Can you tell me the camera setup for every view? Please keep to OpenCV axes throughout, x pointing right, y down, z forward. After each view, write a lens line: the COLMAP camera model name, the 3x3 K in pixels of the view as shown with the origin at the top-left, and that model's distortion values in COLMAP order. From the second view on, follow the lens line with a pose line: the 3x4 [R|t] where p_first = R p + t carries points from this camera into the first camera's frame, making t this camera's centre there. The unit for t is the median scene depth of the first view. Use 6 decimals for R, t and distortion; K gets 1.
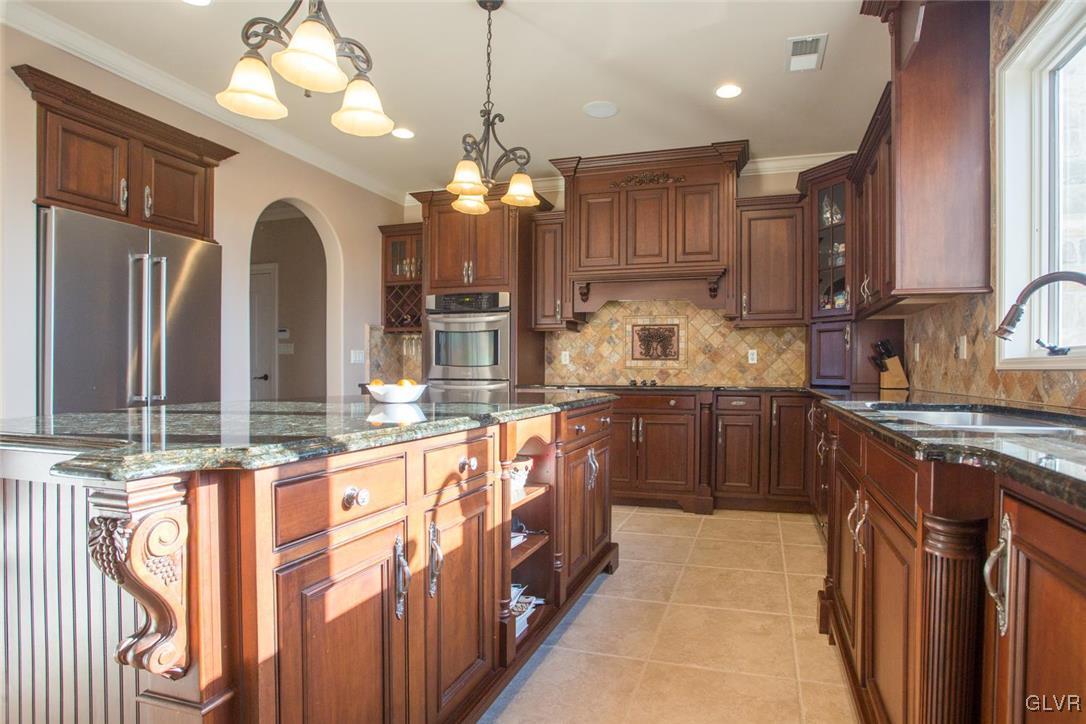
lens RADIAL K [[527.2, 0, 605.9], [0, 527.2, 380.8], [0, 0, 1]] dist [-0.054362, 0.013881]
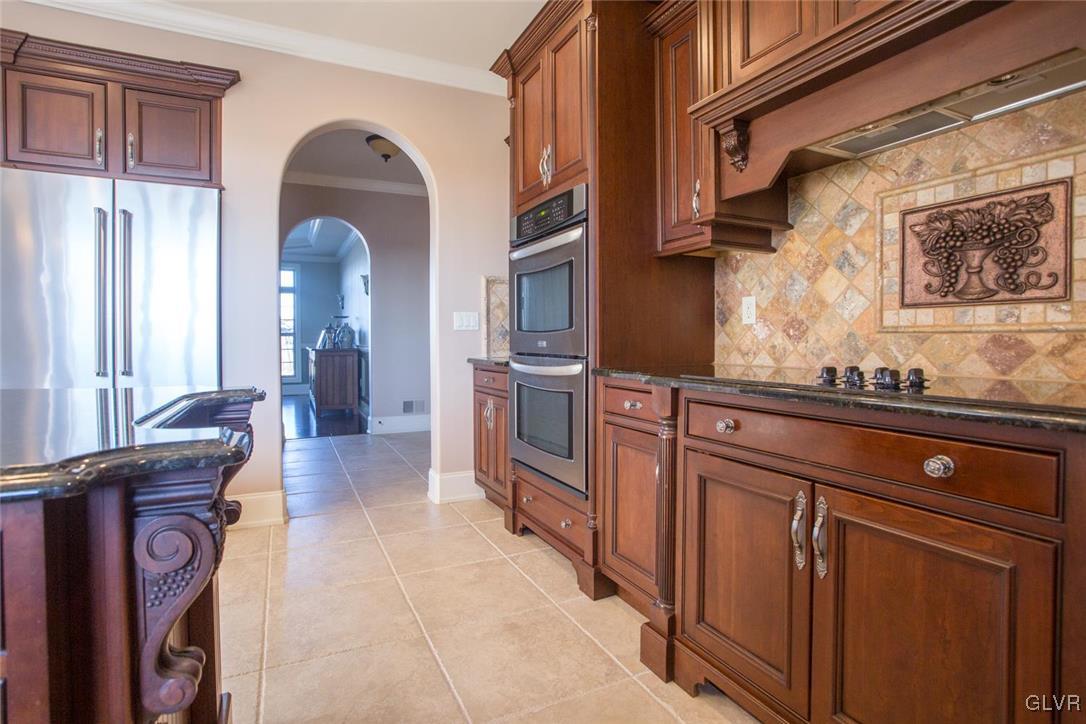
lens RADIAL K [[527.2, 0, 552.9], [0, 527.2, 346.6], [0, 0, 1]] dist [-0.054362, 0.013881]
pose [[0.662380, 0.005767, -0.749146, 0.184012], [-0.011051, 0.999937, -0.002073, -0.011852], [0.749087, 0.009651, 0.662402, 0.696323]]
